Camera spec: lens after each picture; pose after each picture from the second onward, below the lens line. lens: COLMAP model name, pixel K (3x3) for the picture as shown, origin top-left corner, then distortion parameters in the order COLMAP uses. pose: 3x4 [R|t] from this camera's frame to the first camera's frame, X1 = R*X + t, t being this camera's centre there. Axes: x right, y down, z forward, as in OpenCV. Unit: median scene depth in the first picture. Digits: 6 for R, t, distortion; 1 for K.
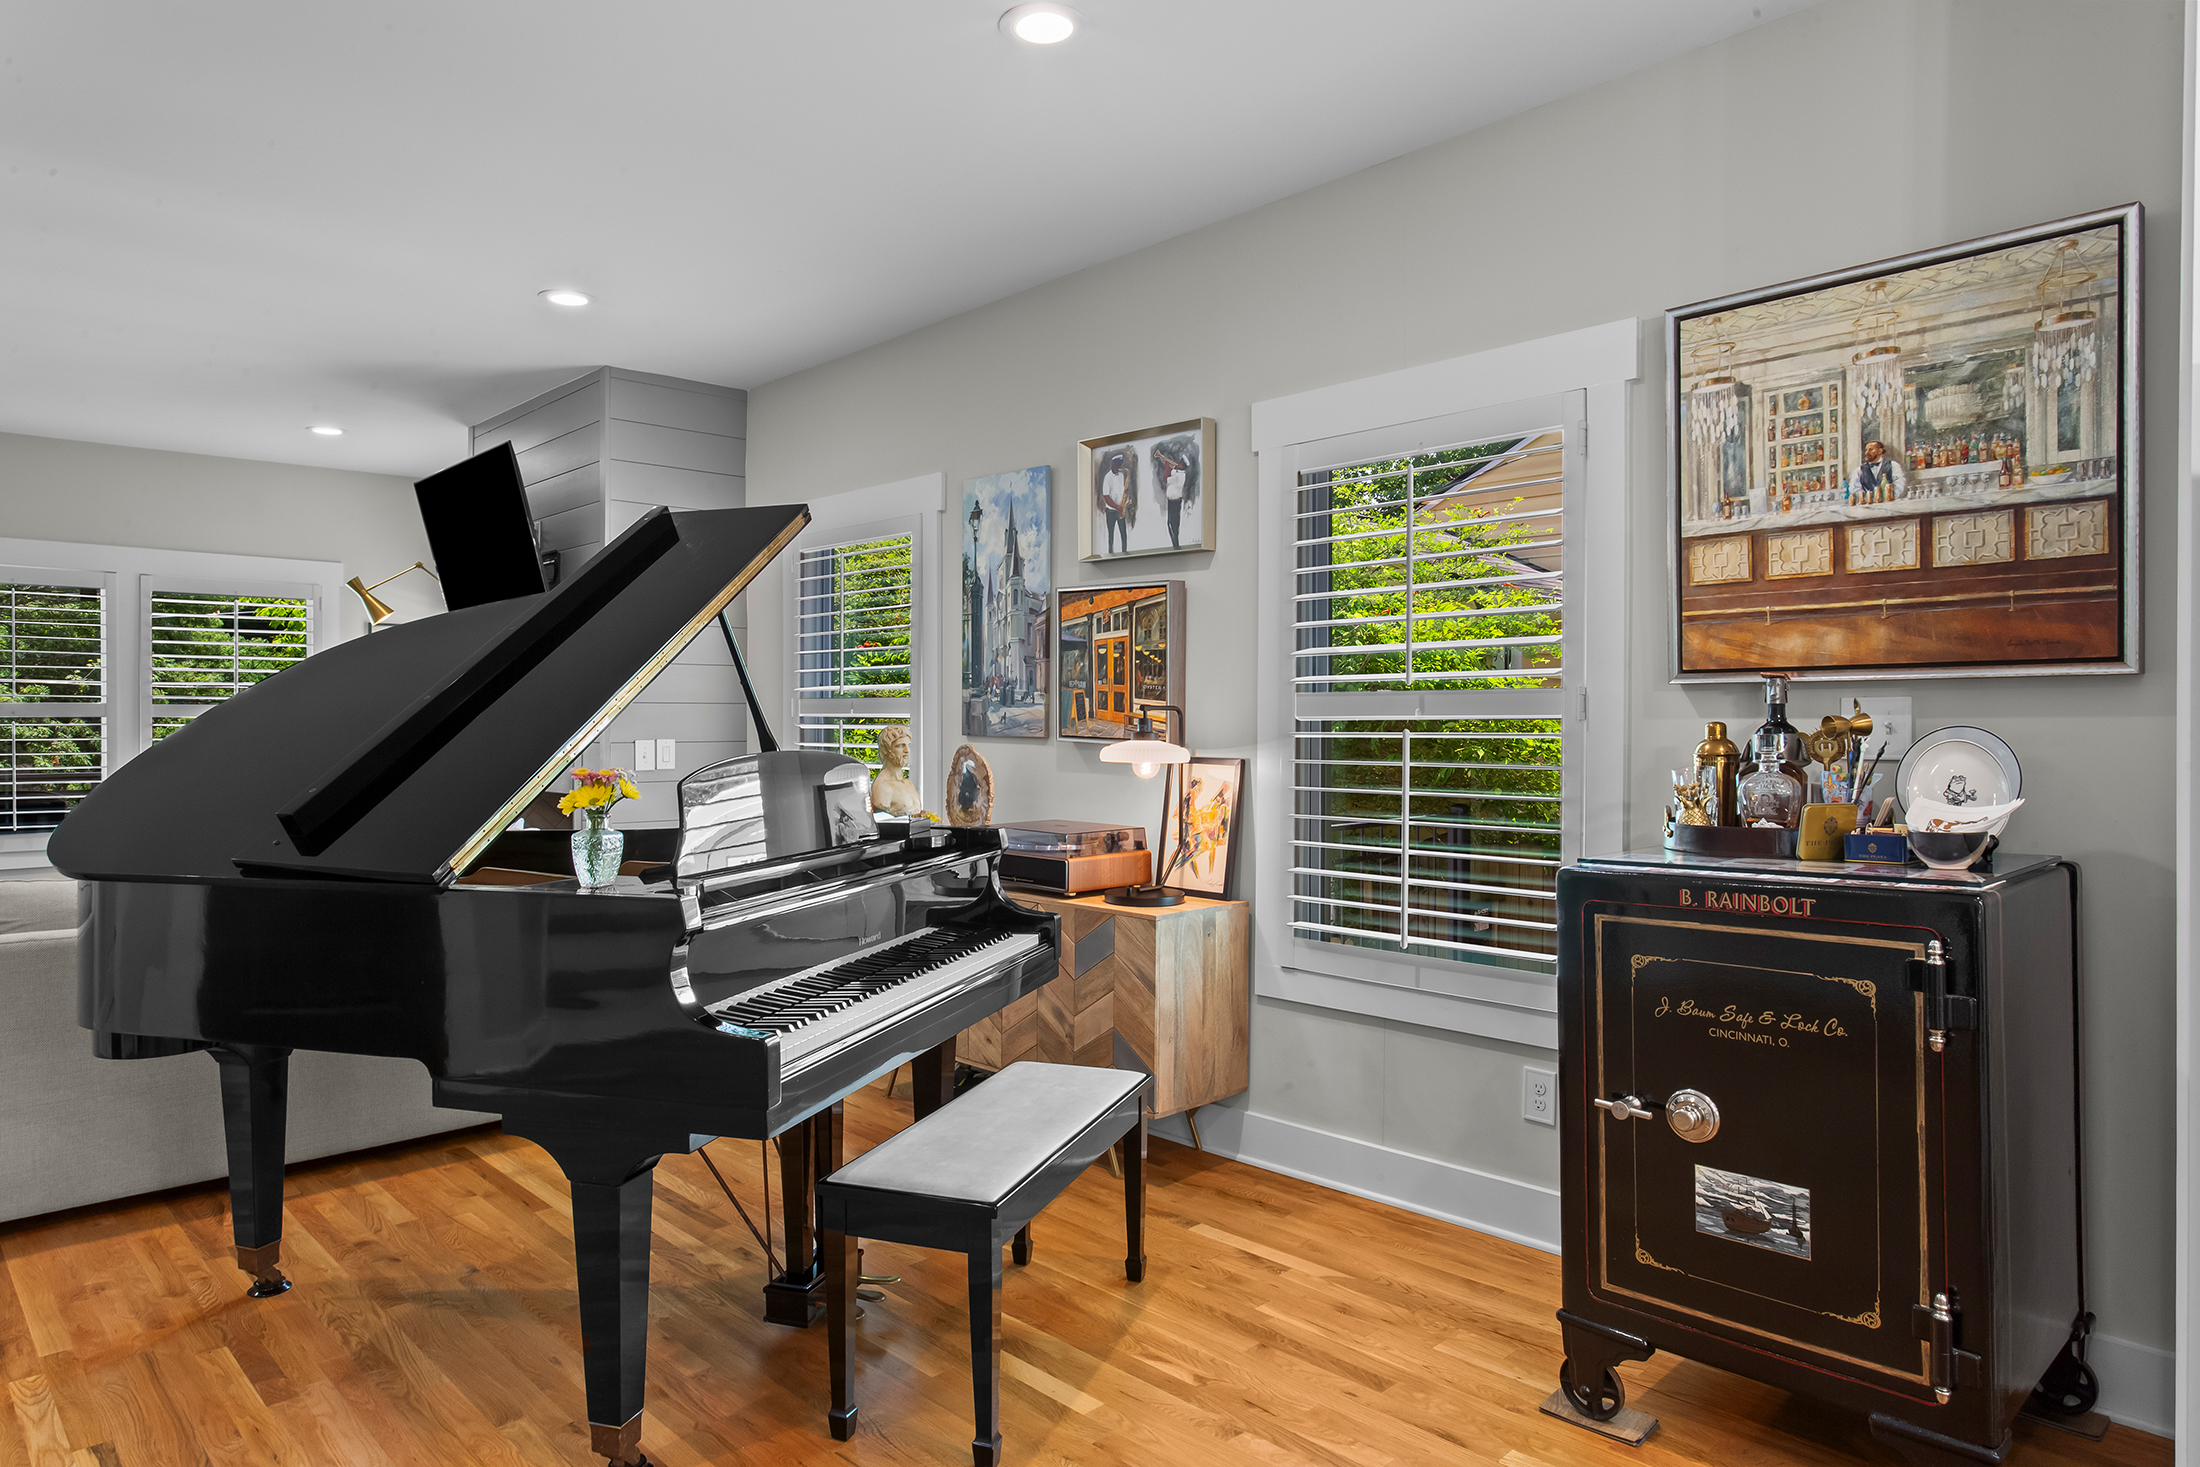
lens RADIAL K [[1348.0, 0, 1076.6], [0, 1348.0, 723.6], [0, 0, 1]] dist [0.000506, 0.002758]
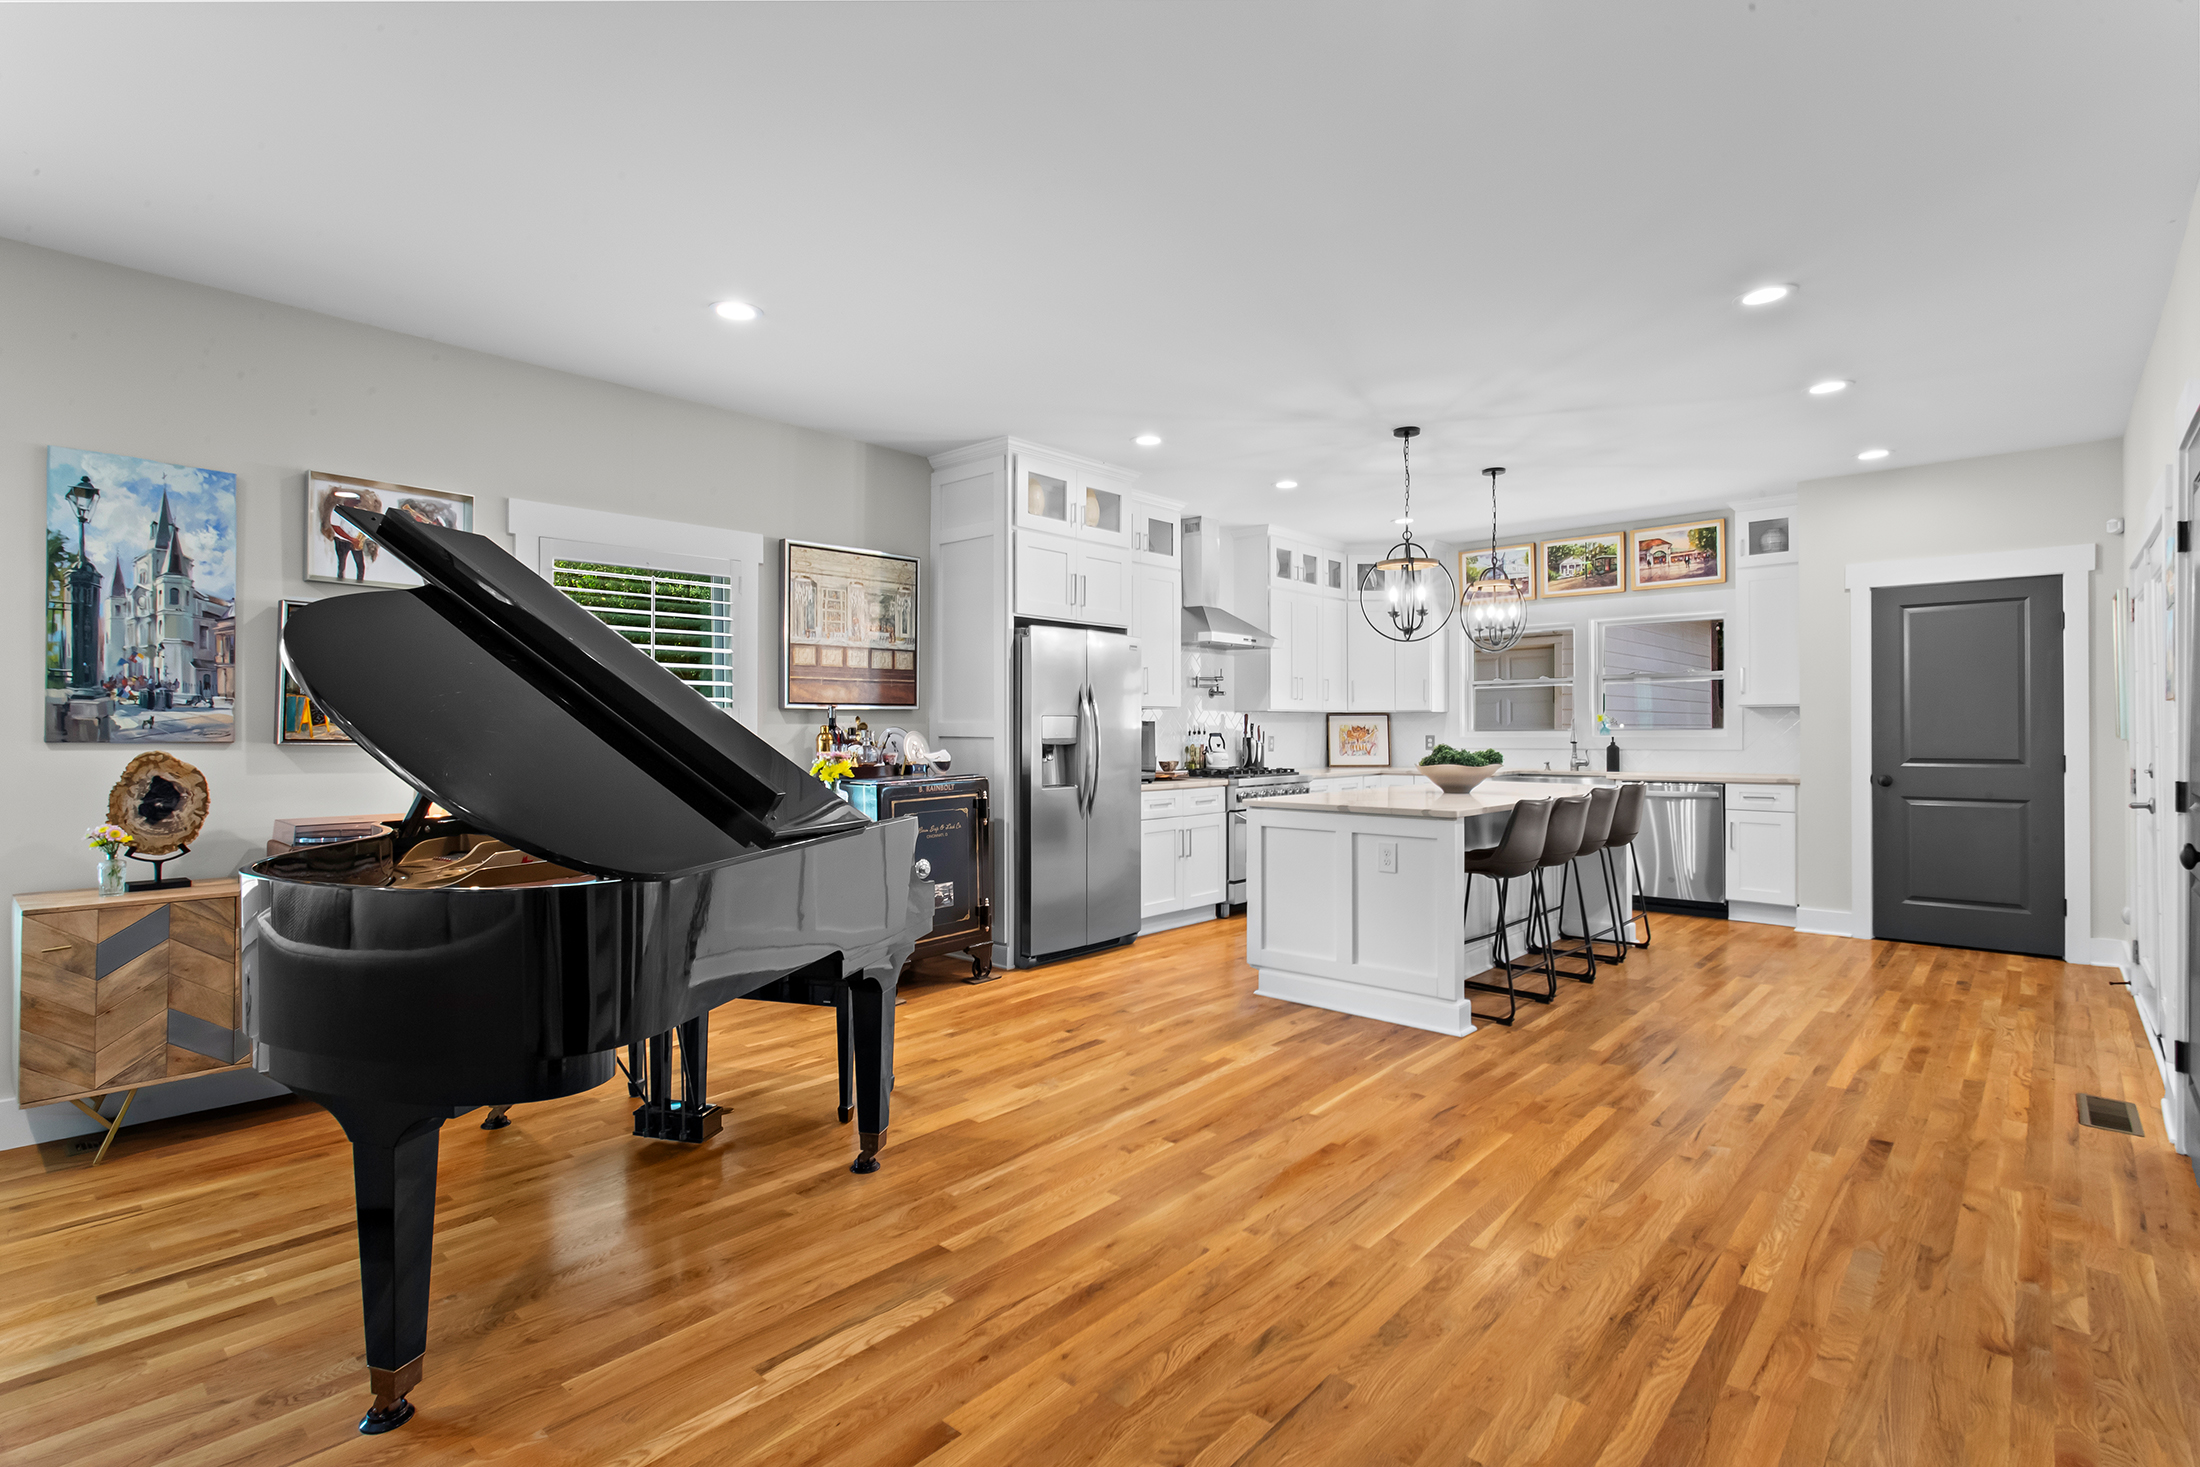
lens RADIAL K [[1067.5, 0, 1082.6], [0, 1067.5, 726.6], [0, 0, 1]] dist [-0.008986, 0.007023]
pose [[-0.082214, -0.001074, 0.996614, -0.942246], [0.003248, 0.999994, 0.001345, -0.000284], [-0.996609, 0.003347, -0.082210, 0.465483]]
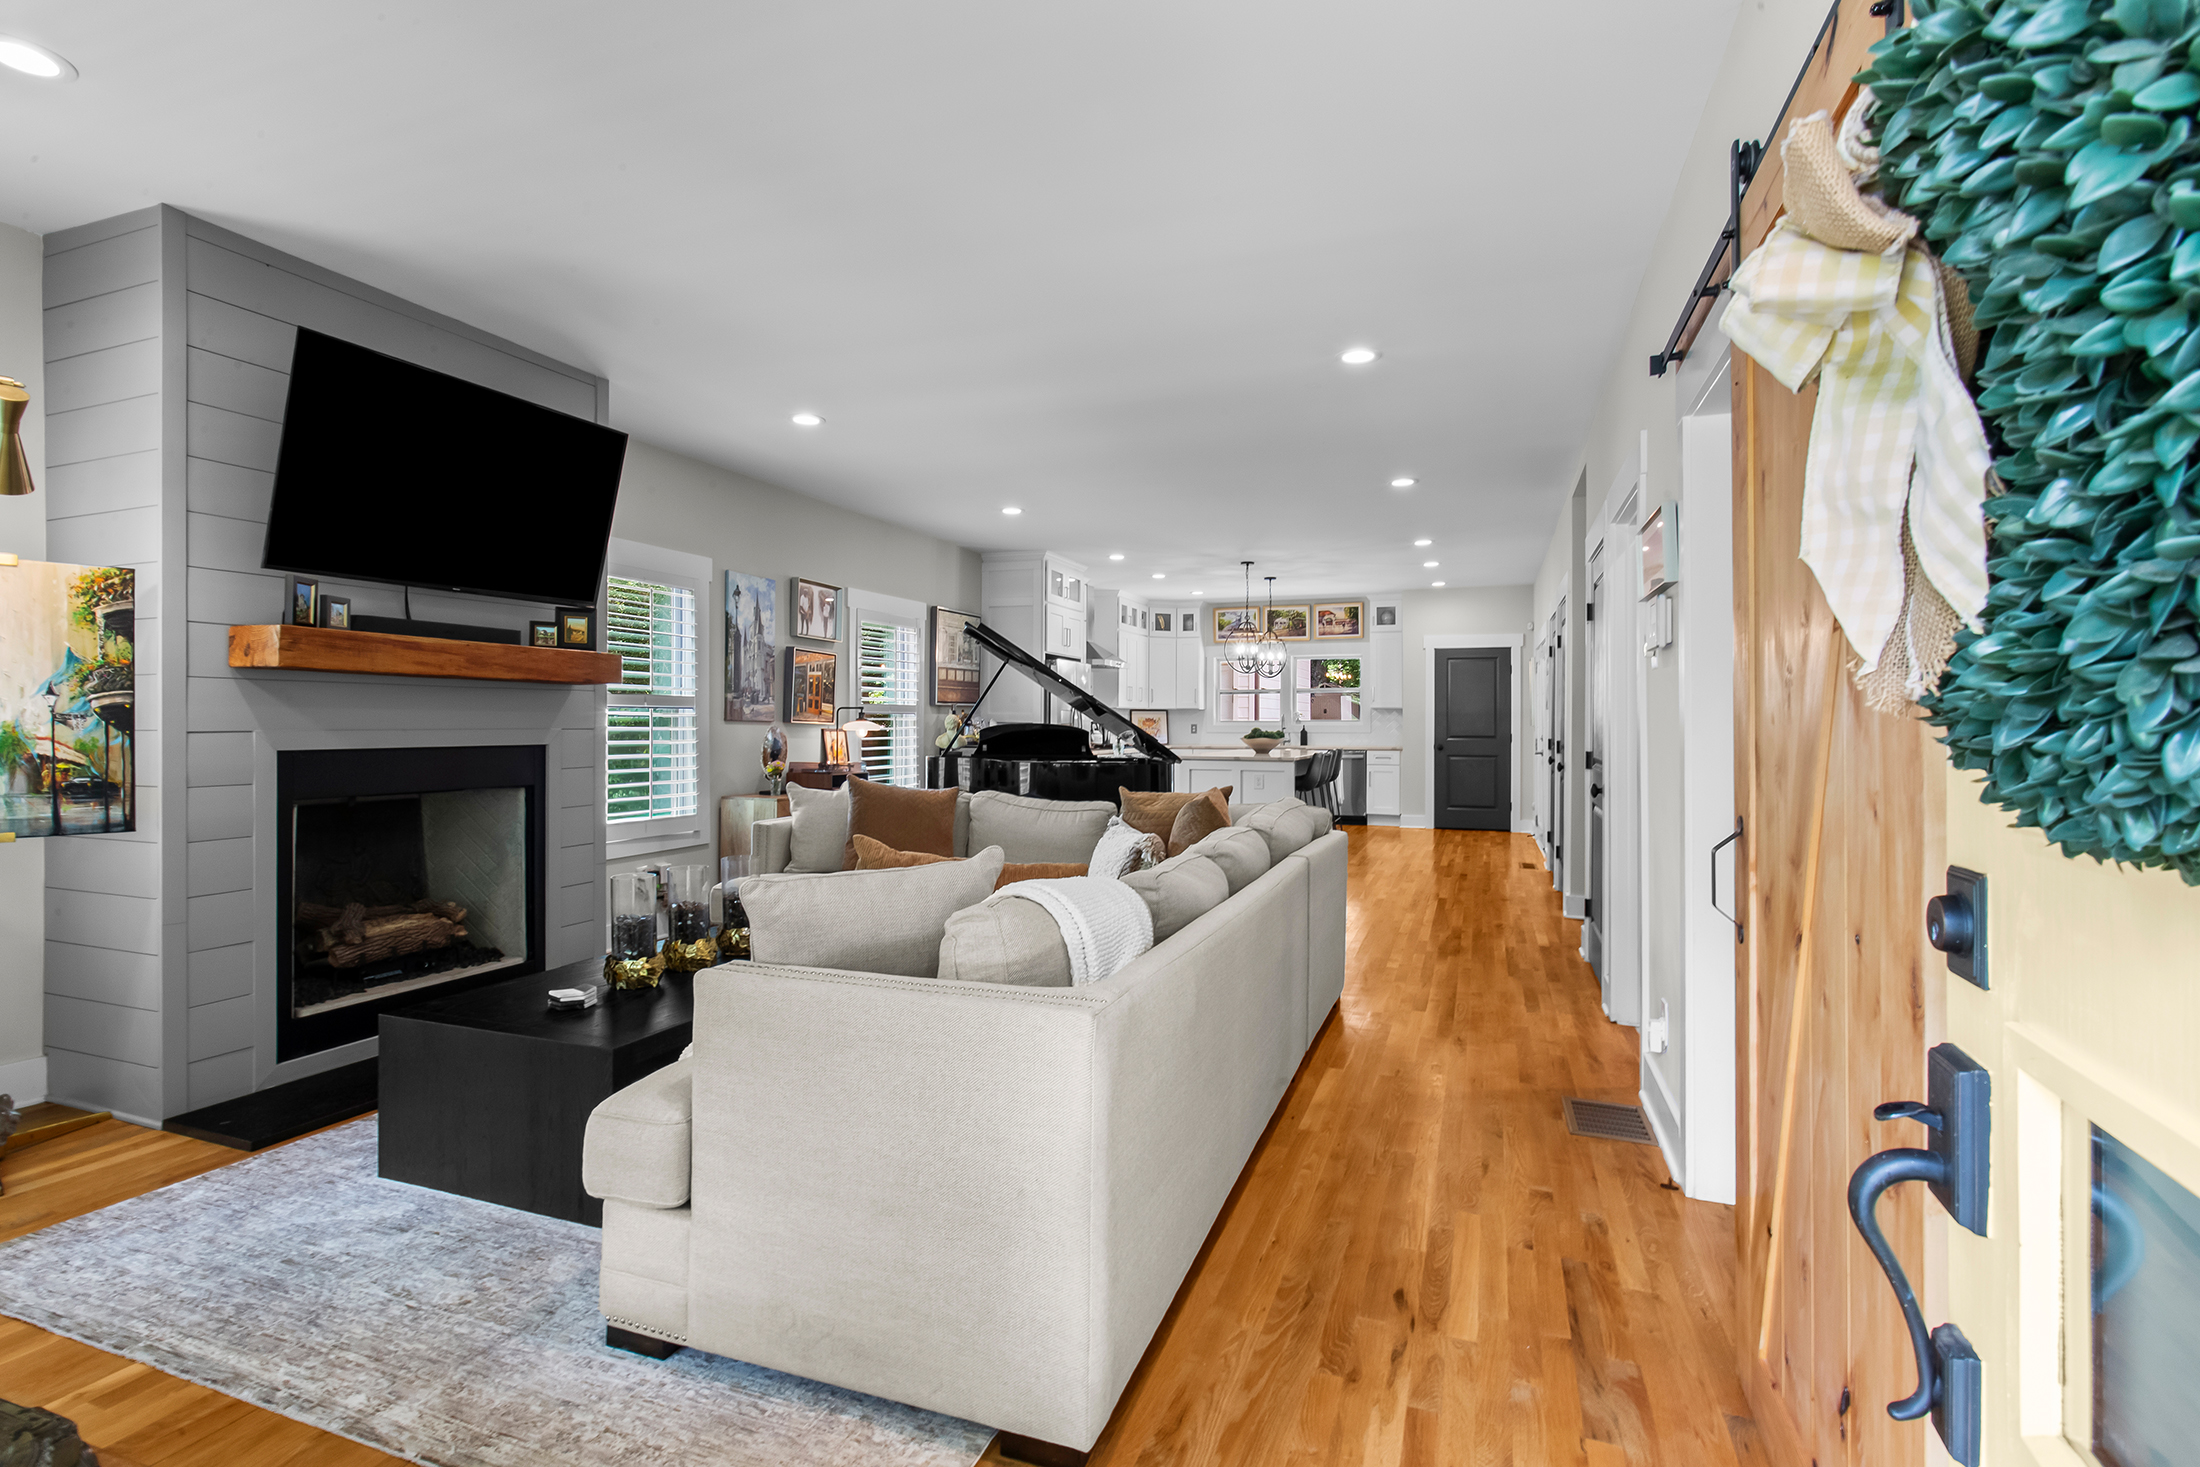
lens RADIAL K [[1067.5, 0, 1103.8], [0, 1067.5, 733.1], [0, 0, 1]] dist [-0.008986, 0.007023]
pose [[-0.459731, -0.014737, 0.887936, -1.724544], [-0.003900, 0.999886, 0.014576, 0.003465], [-0.888050, 0.003238, -0.459736, 1.386788]]
